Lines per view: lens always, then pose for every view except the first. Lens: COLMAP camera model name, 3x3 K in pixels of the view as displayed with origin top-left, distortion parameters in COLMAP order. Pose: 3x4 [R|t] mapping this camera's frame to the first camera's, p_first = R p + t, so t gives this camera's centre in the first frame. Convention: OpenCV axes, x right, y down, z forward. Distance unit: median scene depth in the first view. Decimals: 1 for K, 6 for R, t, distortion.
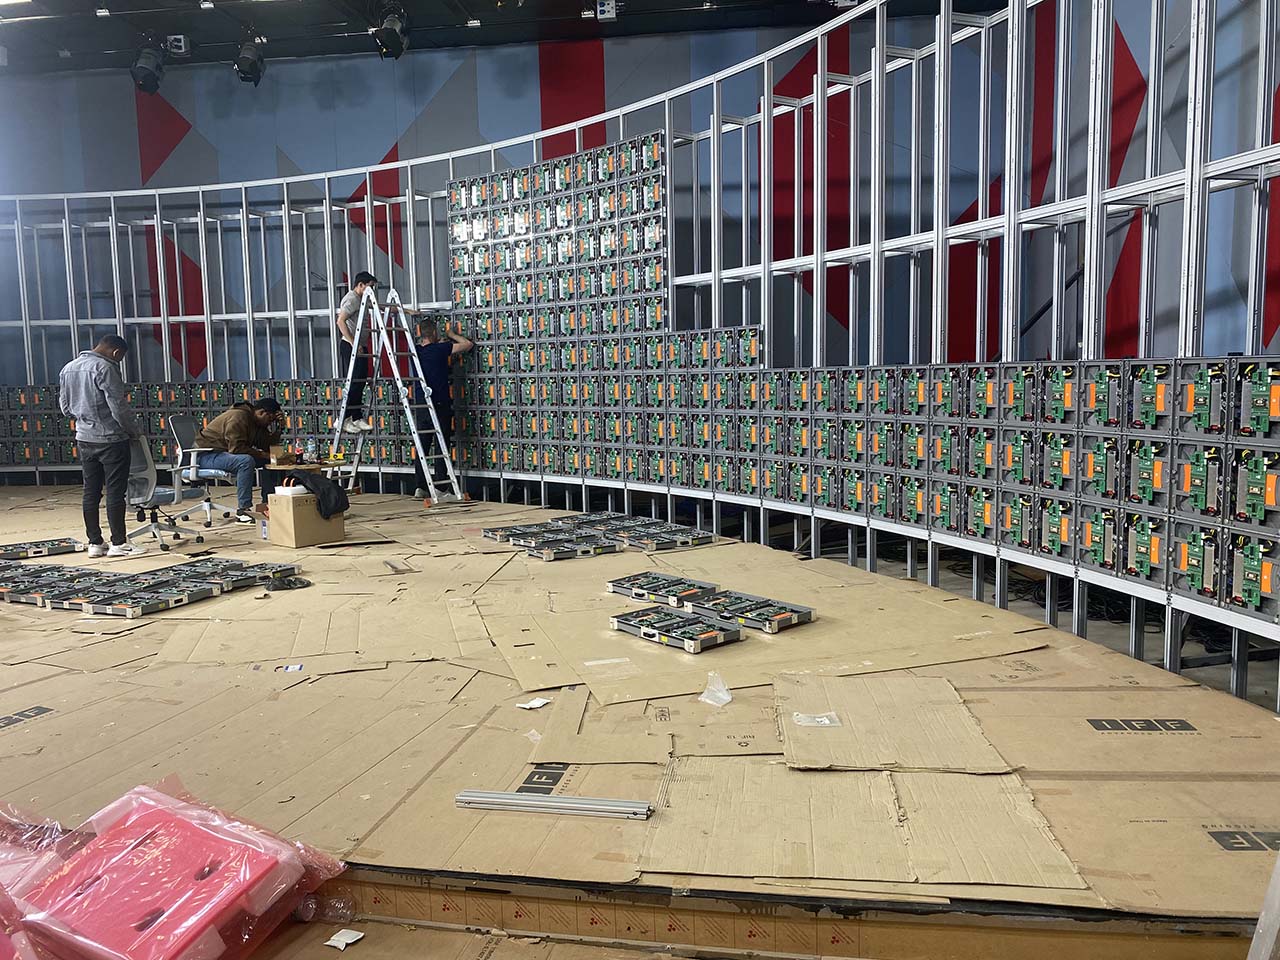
lens RADIAL K [[956.2, 0, 635.1], [0, 956.2, 478.4], [0, 0, 1]] dist [0.024404, -0.026016]
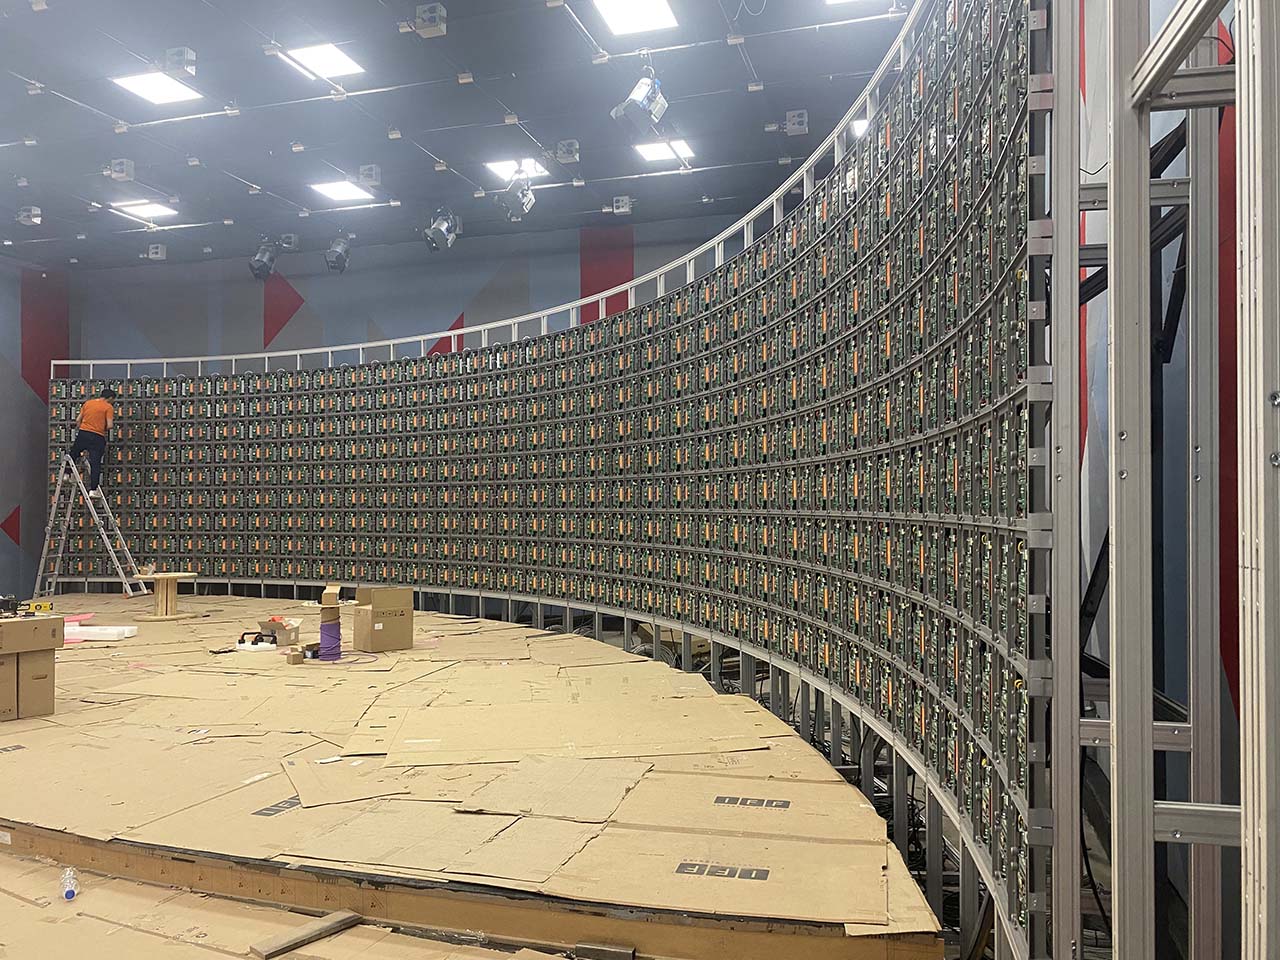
lens RADIAL K [[956.2, 0, 645.0], [0, 956.2, 480.8], [0, 0, 1]] dist [0.024404, -0.026016]
pose [[0.987265, 0.013164, -0.158539, 0.524366], [-0.033476, 0.991447, -0.126143, -0.004182], [0.155522, 0.129844, 0.979262, -0.308172]]
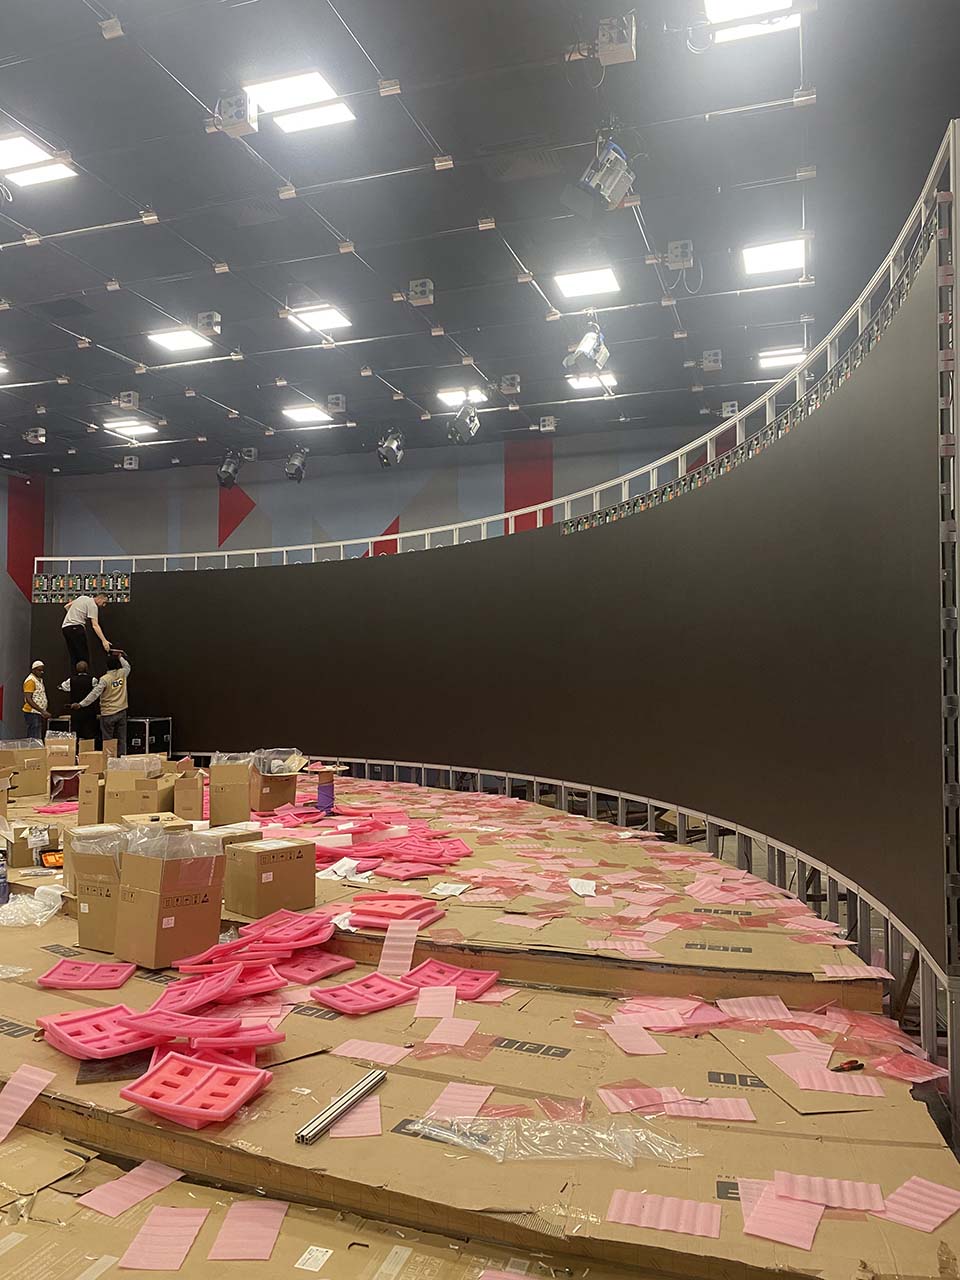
lens RADIAL K [[956.2, 0, 472.8], [0, 956.2, 635.8], [0, 0, 1]] dist [0.024404, -0.026016]
pose [[0.979590, 0.013417, -0.200559, 0.387048], [-0.044960, 0.987116, -0.153560, 0.044484], [0.195915, 0.159443, 0.967572, -0.748790]]
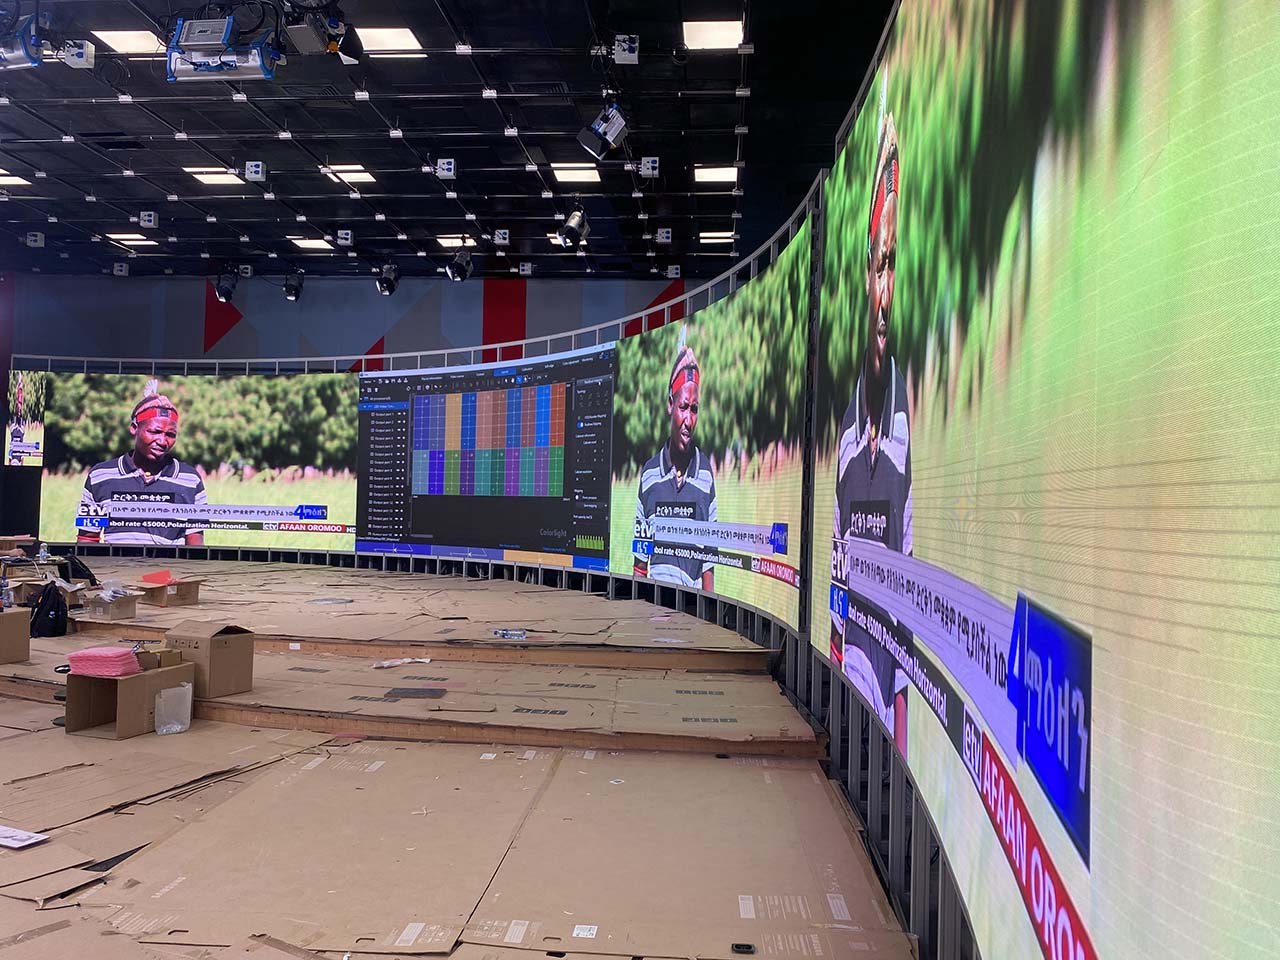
lens RADIAL K [[956.2, 0, 635.9], [0, 956.2, 478.8], [0, 0, 1]] dist [0.024404, -0.026016]
pose [[0.997782, 0.044822, 0.049212, 0.250744], [-0.037865, 0.990234, -0.134178, 0.175408], [-0.054745, 0.132017, 0.989735, -1.475008]]
